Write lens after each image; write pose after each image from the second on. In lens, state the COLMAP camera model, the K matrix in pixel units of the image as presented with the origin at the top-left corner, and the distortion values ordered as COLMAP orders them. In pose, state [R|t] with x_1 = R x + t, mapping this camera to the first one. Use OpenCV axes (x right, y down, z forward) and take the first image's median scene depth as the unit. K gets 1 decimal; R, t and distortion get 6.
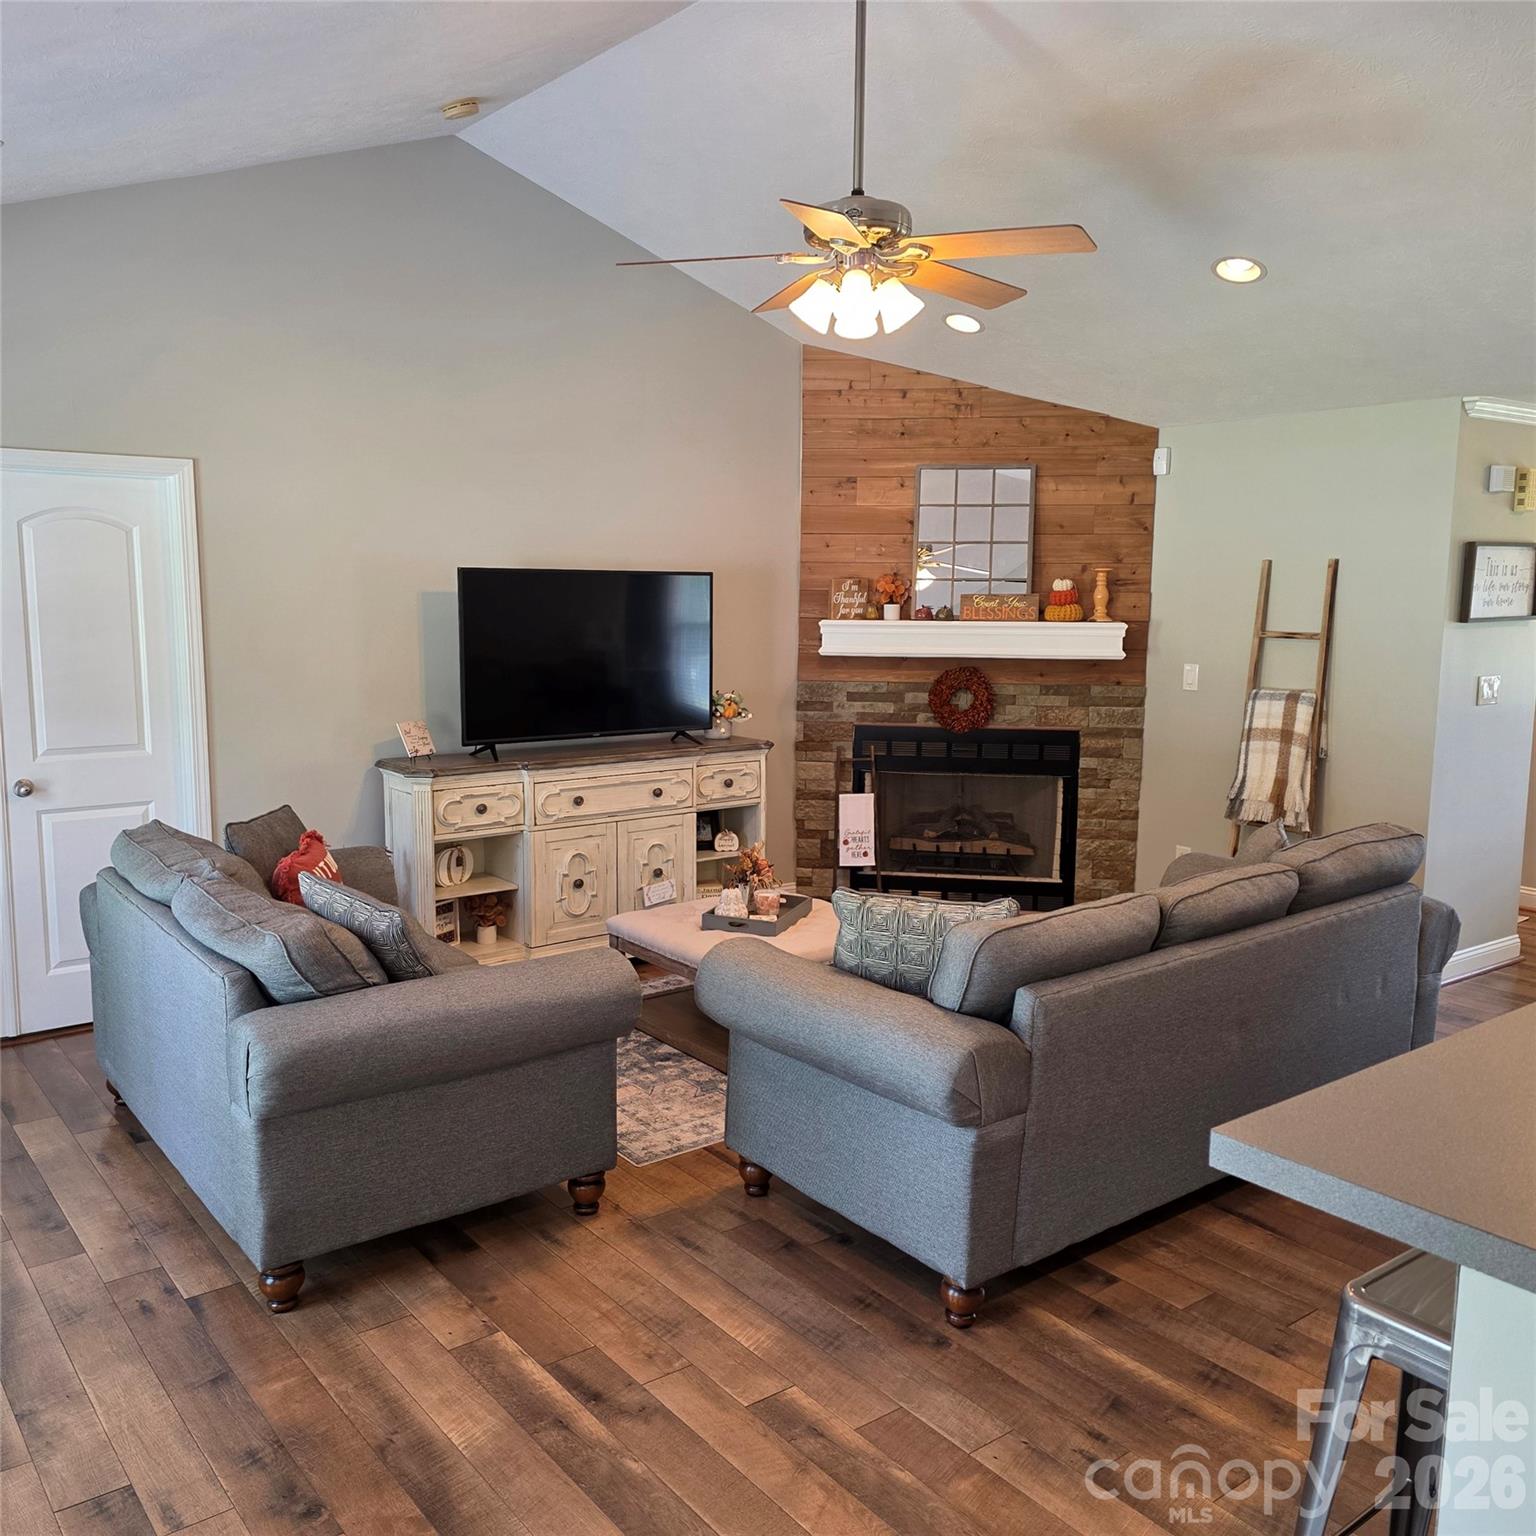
lens RADIAL K [[1403.0, 0, 774.2], [0, 1403.0, 766.1], [0, 0, 1]] dist [0.148763, -0.200686]
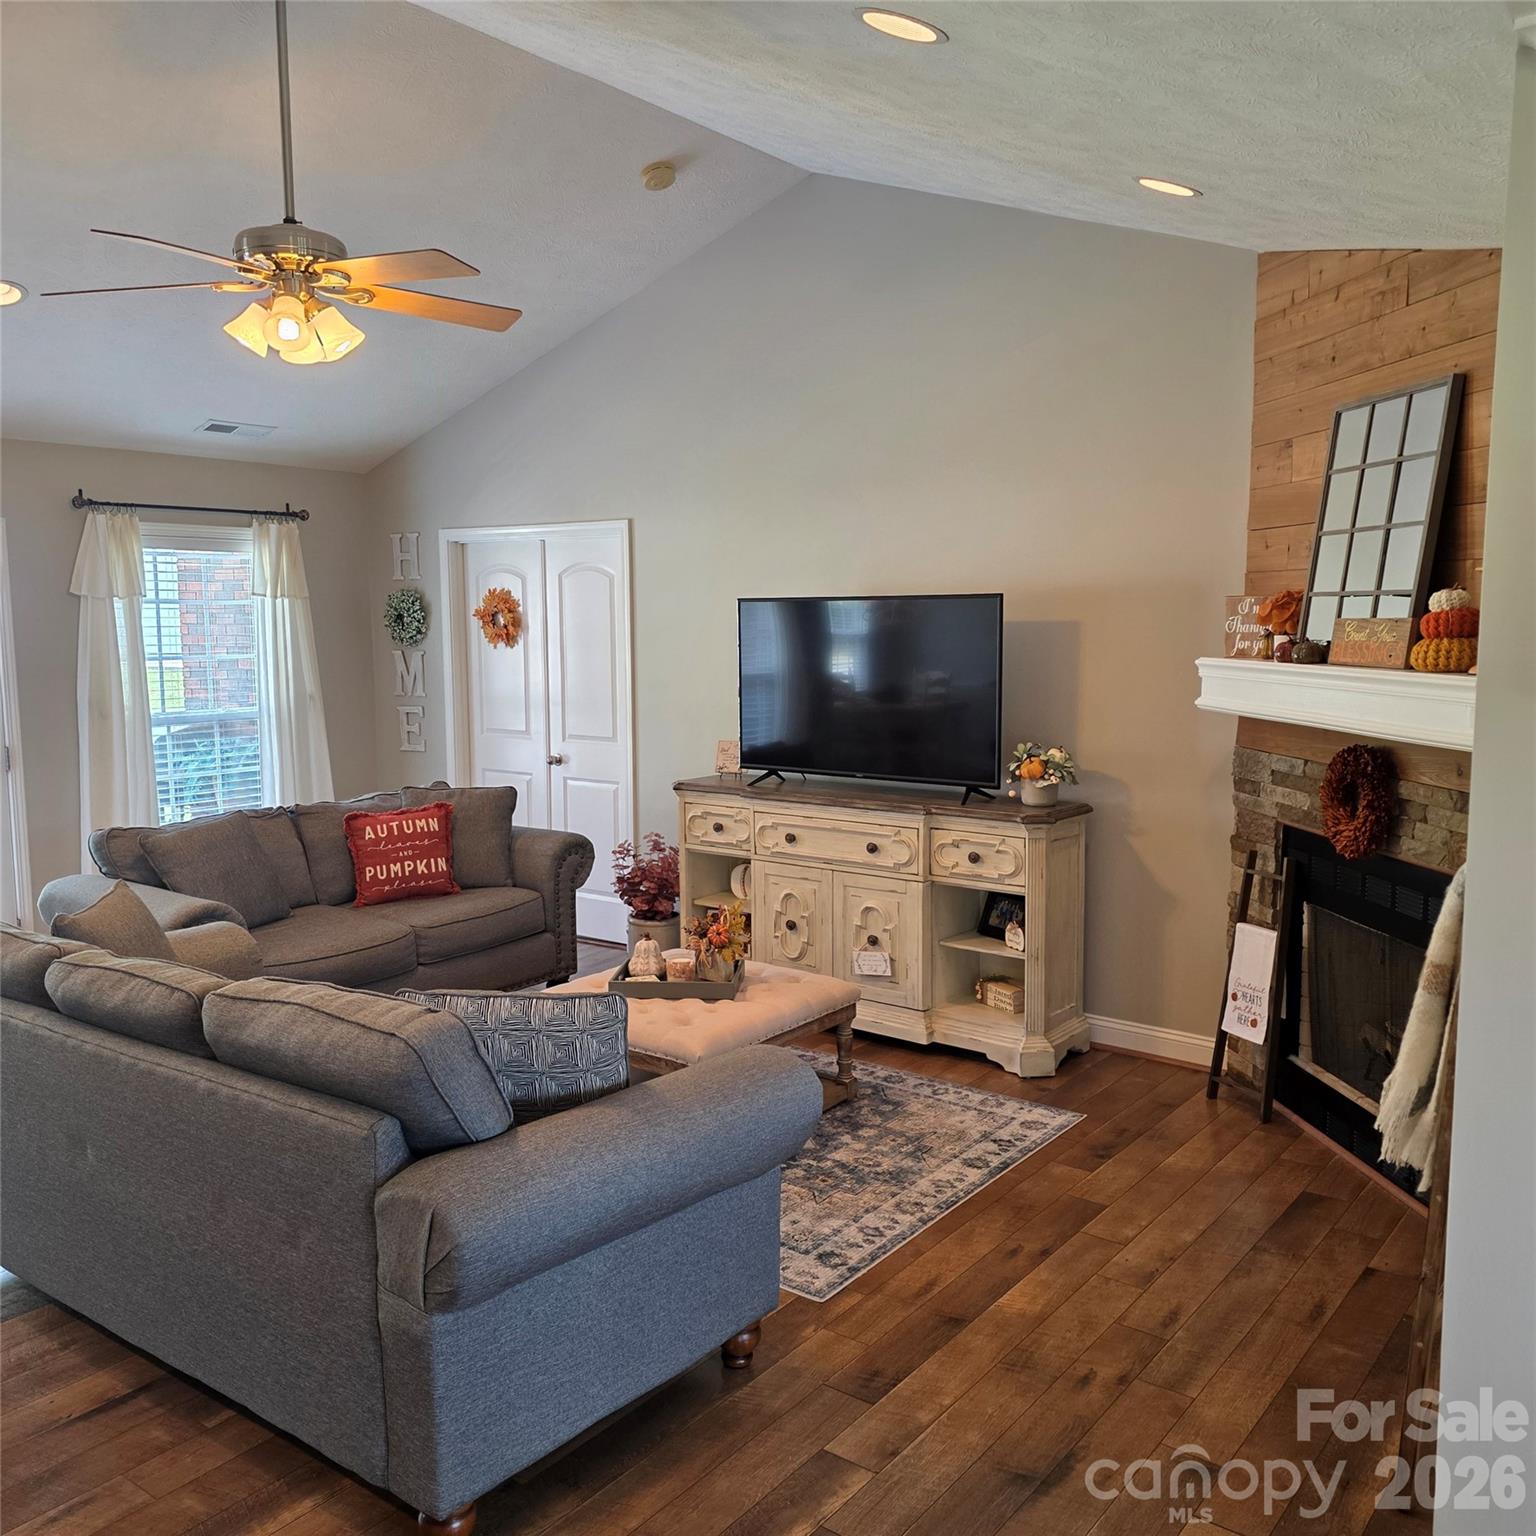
lens RADIAL K [[1403.0, 0, 774.2], [0, 1403.0, 766.1], [0, 0, 1]] dist [0.148763, -0.200686]
pose [[0.223072, 0.095604, -0.970102, 0.711424], [-0.119172, 0.990389, 0.070200, -0.081764], [0.967490, 0.099949, 0.232321, 0.698031]]
